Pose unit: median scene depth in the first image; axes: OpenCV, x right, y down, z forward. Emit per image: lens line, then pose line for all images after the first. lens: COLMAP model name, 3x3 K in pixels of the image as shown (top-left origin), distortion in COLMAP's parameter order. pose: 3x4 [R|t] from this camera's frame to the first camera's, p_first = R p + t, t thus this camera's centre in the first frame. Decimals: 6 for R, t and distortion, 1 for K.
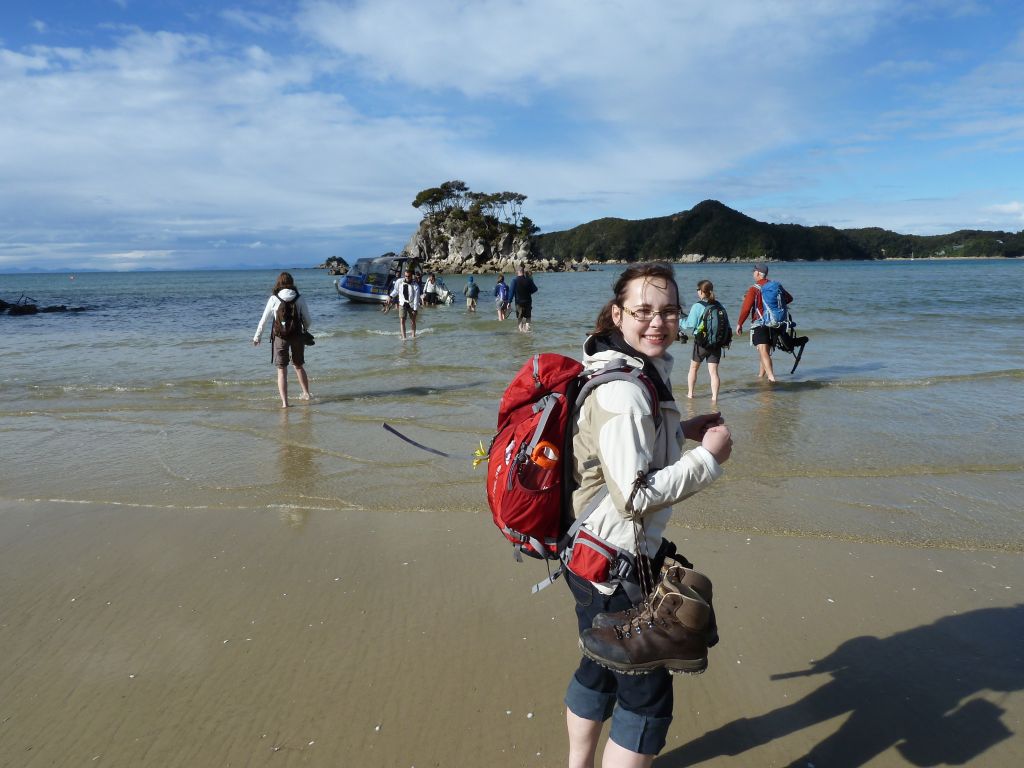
lens RADIAL K [[750.4, 0, 512.0], [0, 750.4, 384.0], [0, 0, 1]] dist [-0.034496, -0.001831]
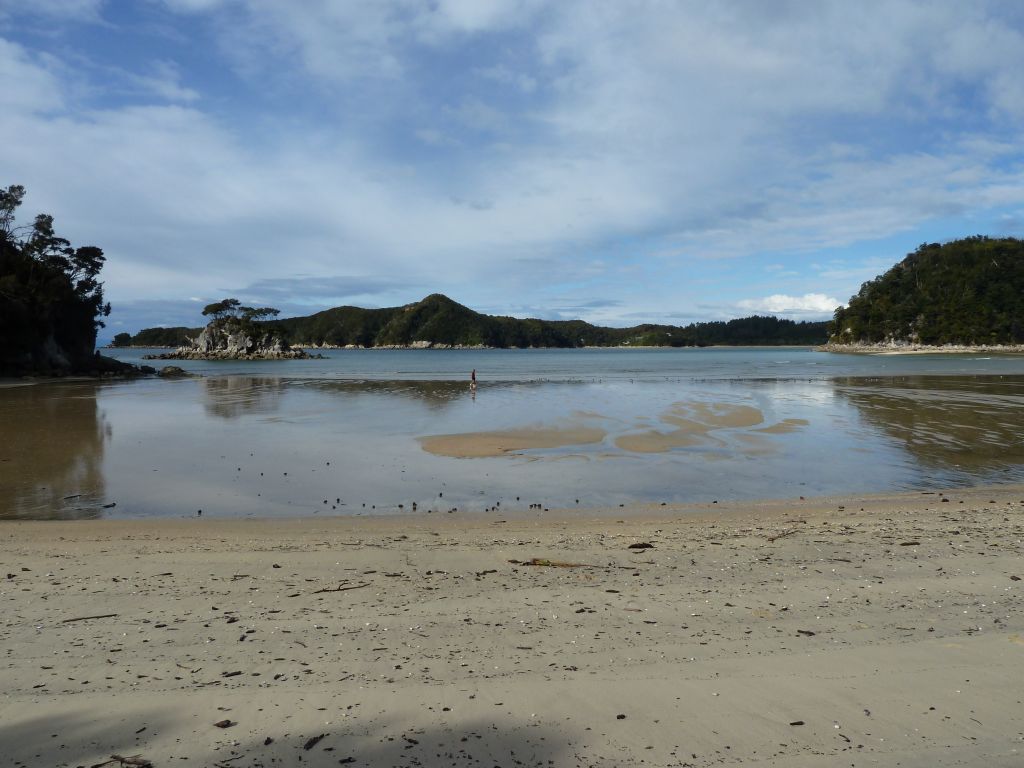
lens RADIAL K [[750.4, 0, 512.0], [0, 750.4, 384.0], [0, 0, 1]] dist [-0.034496, -0.001831]
pose [[0.943297, 0.001485, 0.331947, -0.008724], [0.034916, 0.993999, -0.103666, 0.016823], [-0.330109, 0.109378, 0.937584, -0.126370]]
